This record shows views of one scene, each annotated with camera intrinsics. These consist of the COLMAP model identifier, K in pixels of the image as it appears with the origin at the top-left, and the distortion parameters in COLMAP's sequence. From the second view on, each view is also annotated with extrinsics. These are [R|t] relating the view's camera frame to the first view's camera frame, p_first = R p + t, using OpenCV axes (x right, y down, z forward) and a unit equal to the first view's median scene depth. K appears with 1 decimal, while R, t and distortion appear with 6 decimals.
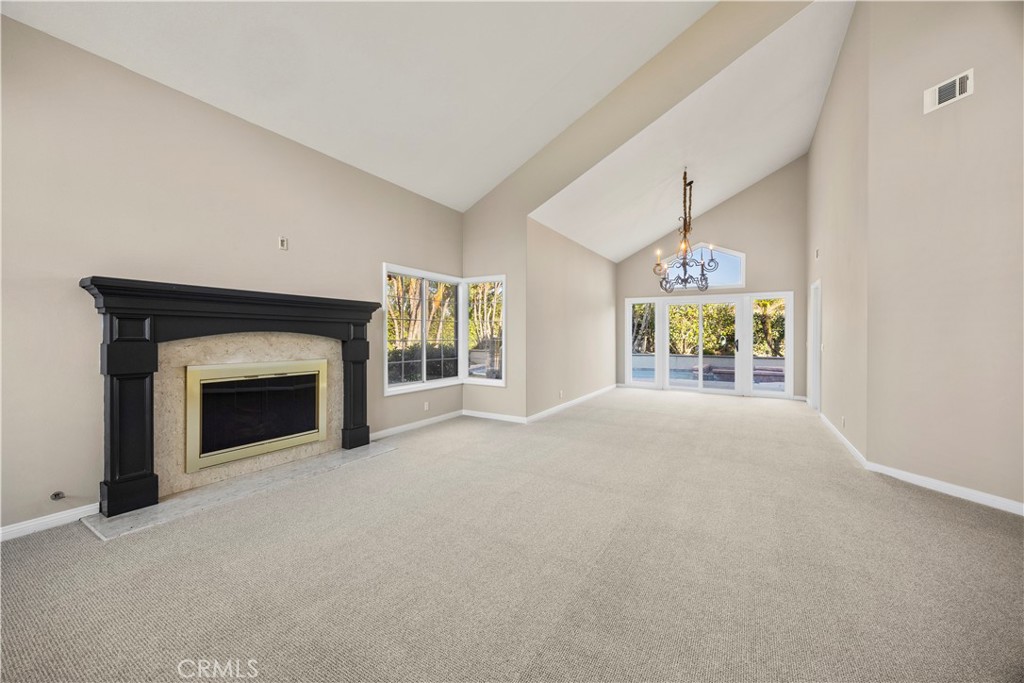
lens RADIAL K [[394.1, 0, 511.2], [0, 394.1, 340.4], [0, 0, 1]] dist [-0.008021, 0.001052]
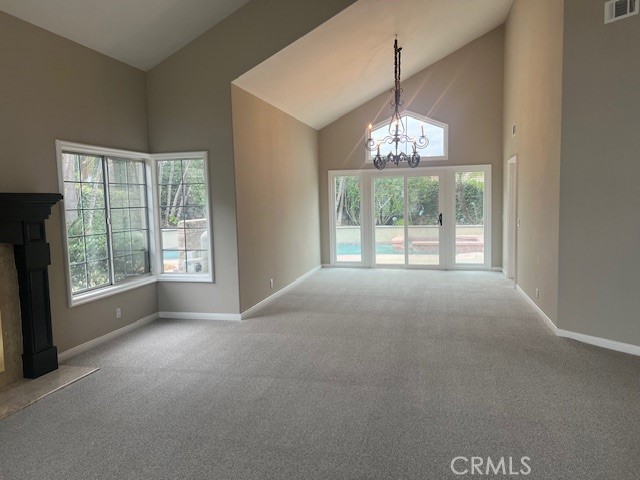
lens RADIAL K [[478.7, 0, 320.4], [0, 478.7, 241.6], [0, 0, 1]] dist [0.050482, -0.040534]
pose [[0.953316, -0.049746, 0.297850, -0.130226], [0.028058, 0.996663, 0.076657, -0.058239], [-0.300670, -0.064721, 0.951530, -0.097491]]
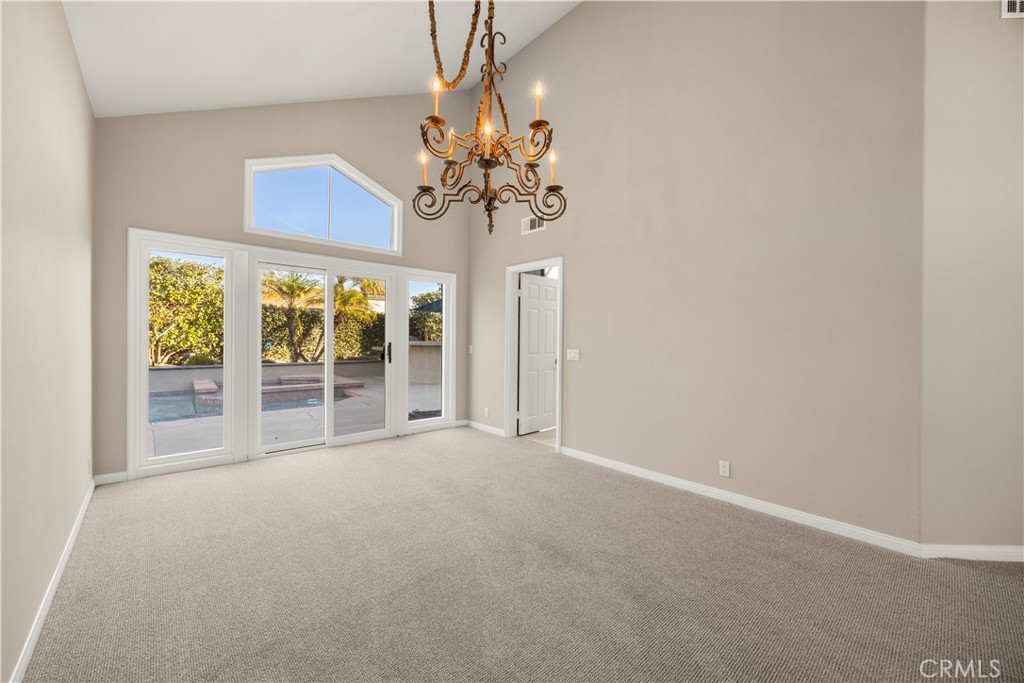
lens RADIAL K [[394.1, 0, 504.1], [0, 394.1, 343.5], [0, 0, 1]] dist [-0.008021, 0.001052]
pose [[0.285062, -0.013089, 0.958420, 0.102001], [0.001939, 0.999913, 0.013079, -0.015140], [-0.958507, -0.001870, 0.285062, 1.202207]]
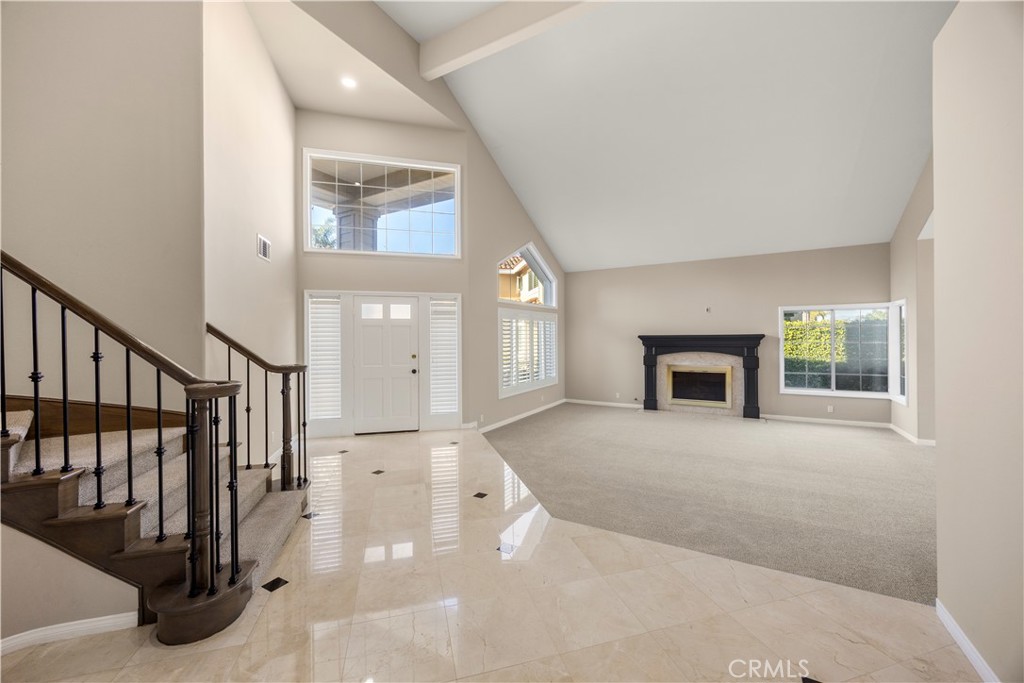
lens RADIAL K [[394.1, 0, 514.8], [0, 394.1, 335.4], [0, 0, 1]] dist [-0.008021, 0.001052]
pose [[0.017959, -0.007808, -0.999808, 1.286716], [-0.004375, 0.999959, -0.007887, -0.073403], [0.999829, 0.004516, 0.017924, -0.071077]]
